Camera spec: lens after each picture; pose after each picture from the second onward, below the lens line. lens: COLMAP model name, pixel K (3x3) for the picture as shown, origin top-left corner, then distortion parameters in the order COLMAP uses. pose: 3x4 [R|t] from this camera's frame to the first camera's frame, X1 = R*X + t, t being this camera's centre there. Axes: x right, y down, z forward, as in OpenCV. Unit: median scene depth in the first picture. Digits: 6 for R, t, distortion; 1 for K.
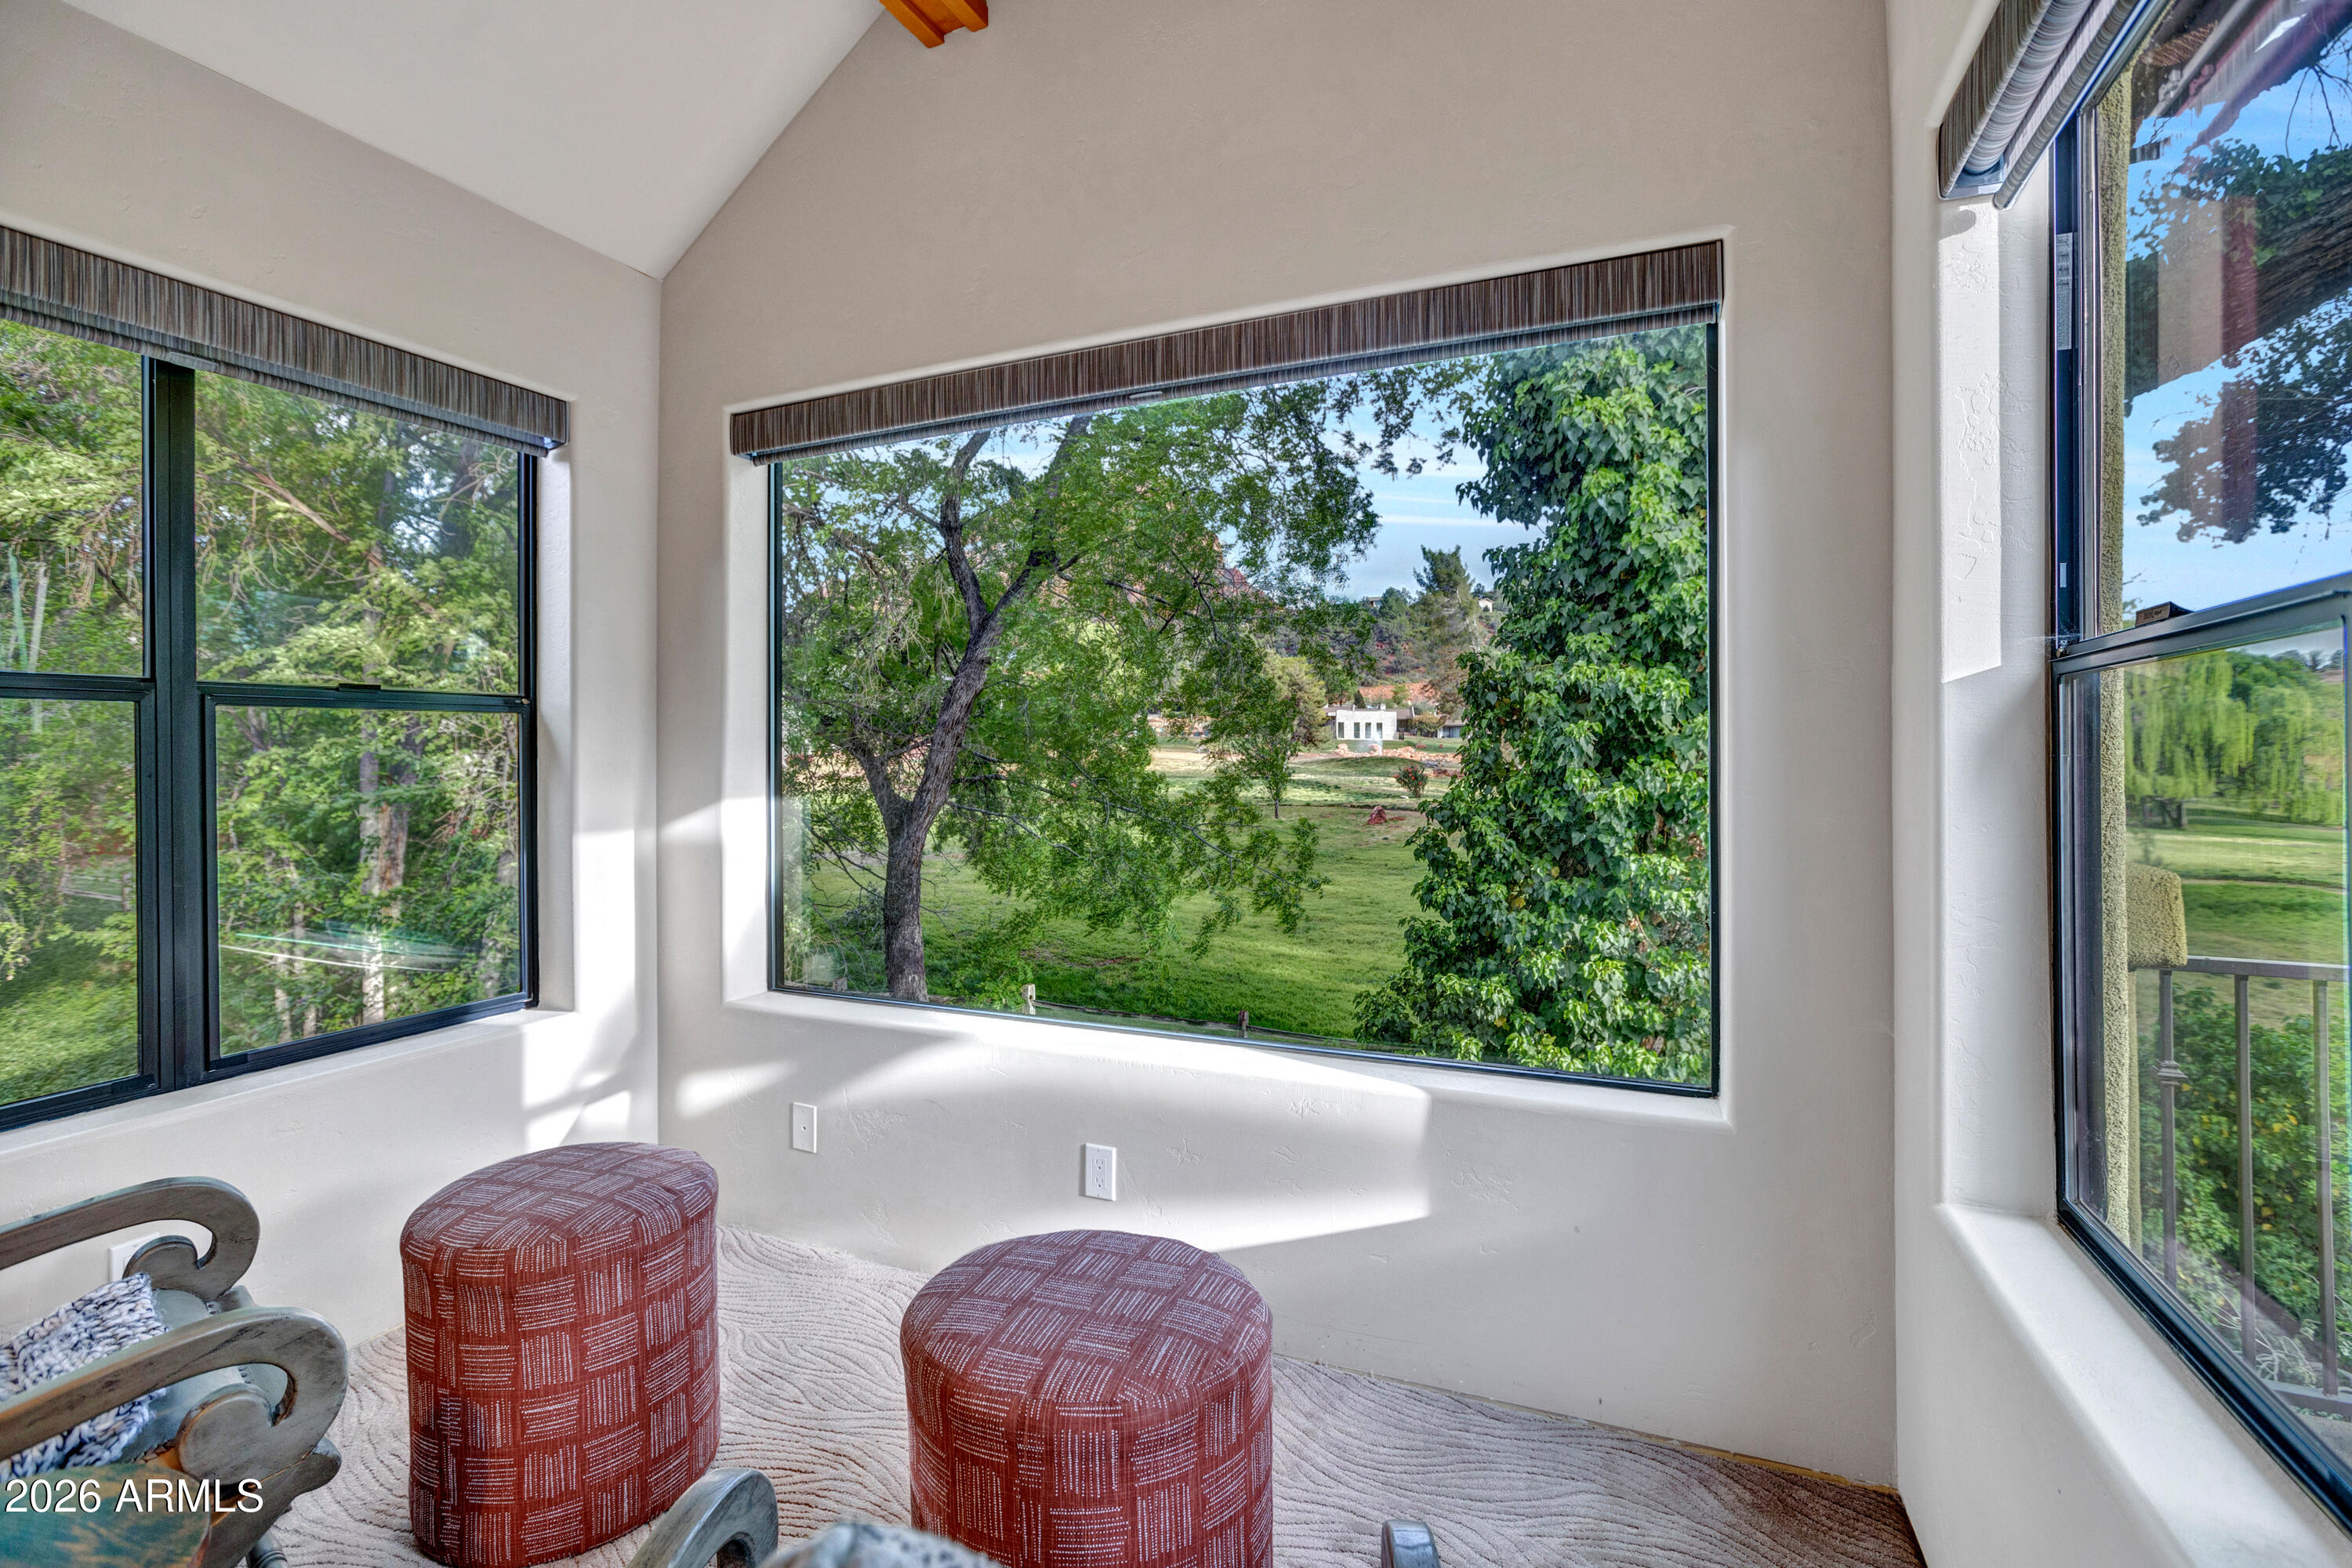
lens RADIAL K [[1098.3, 0, 1171.4], [0, 1098.3, 749.6], [0, 0, 1]] dist [-0.029695, 0.001330]
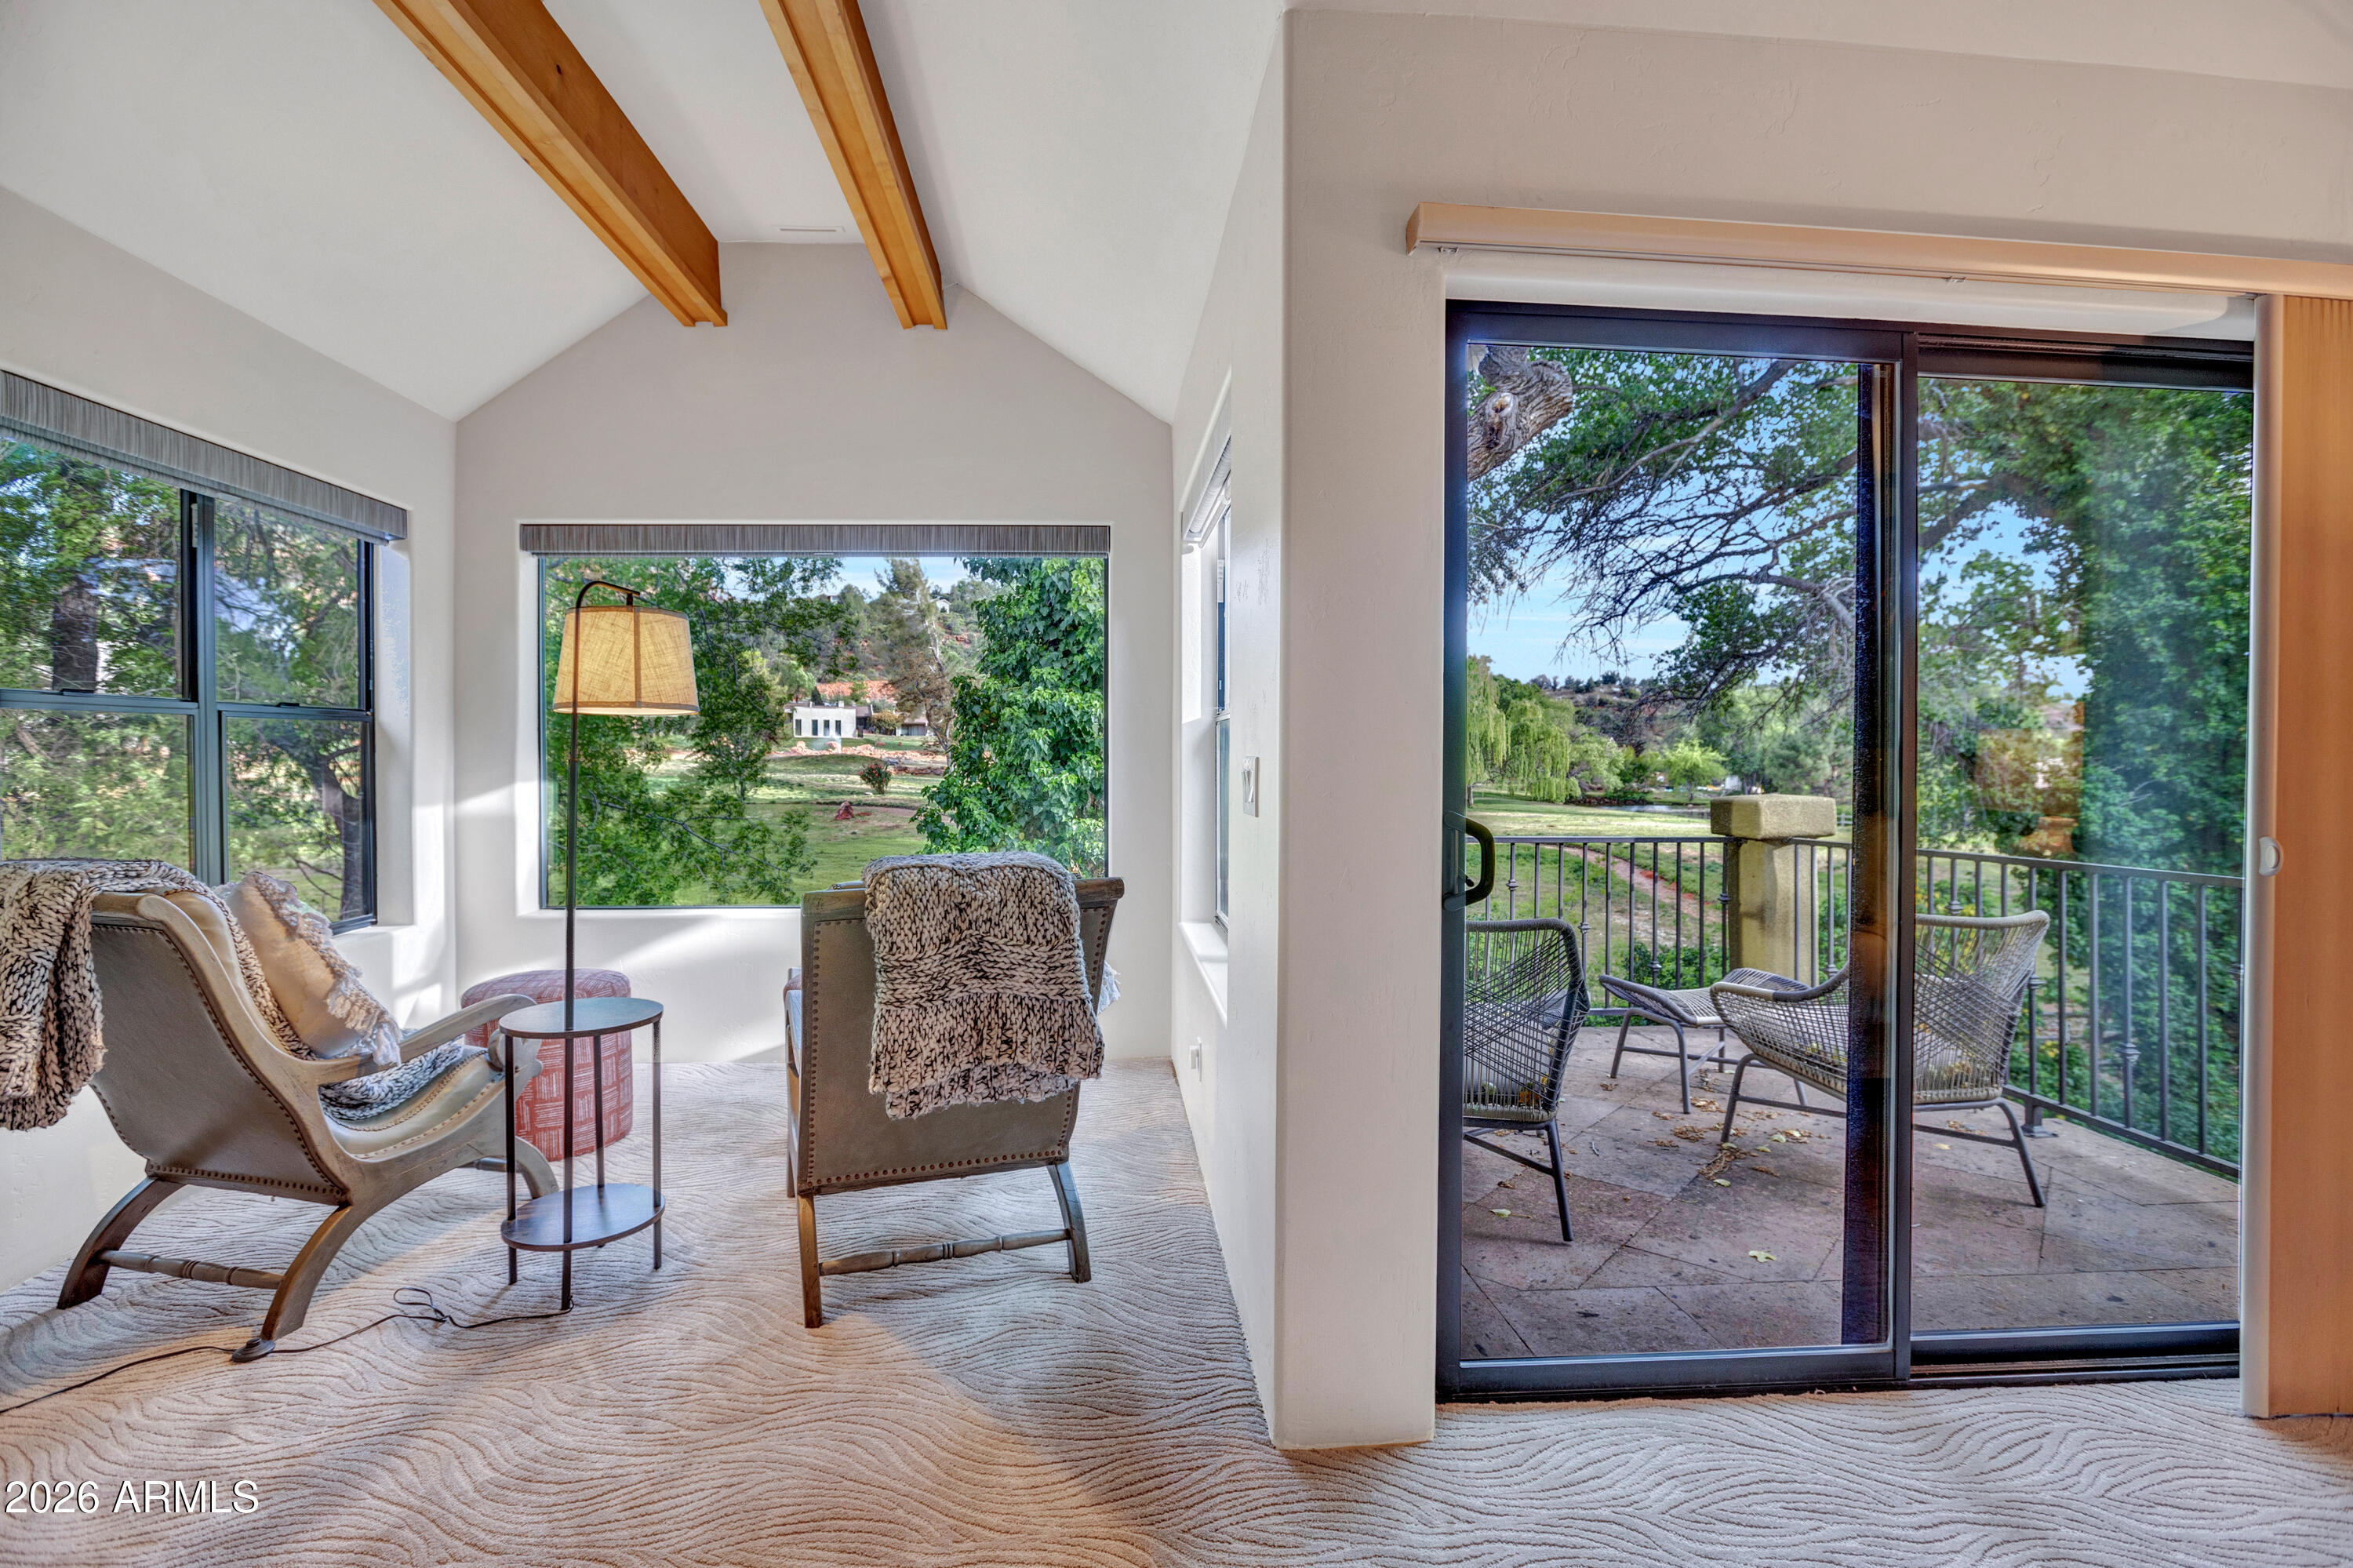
lens RADIAL K [[1098.8, 0, 1171.9], [0, 1098.8, 749.6], [0, 0, 1]] dist [-0.029695, 0.001330]
pose [[0.883825, -0.000240, 0.467818, -0.128712], [-0.000734, 0.999998, 0.001900, -0.000684], [-0.467817, -0.002023, 0.883823, -0.310822]]
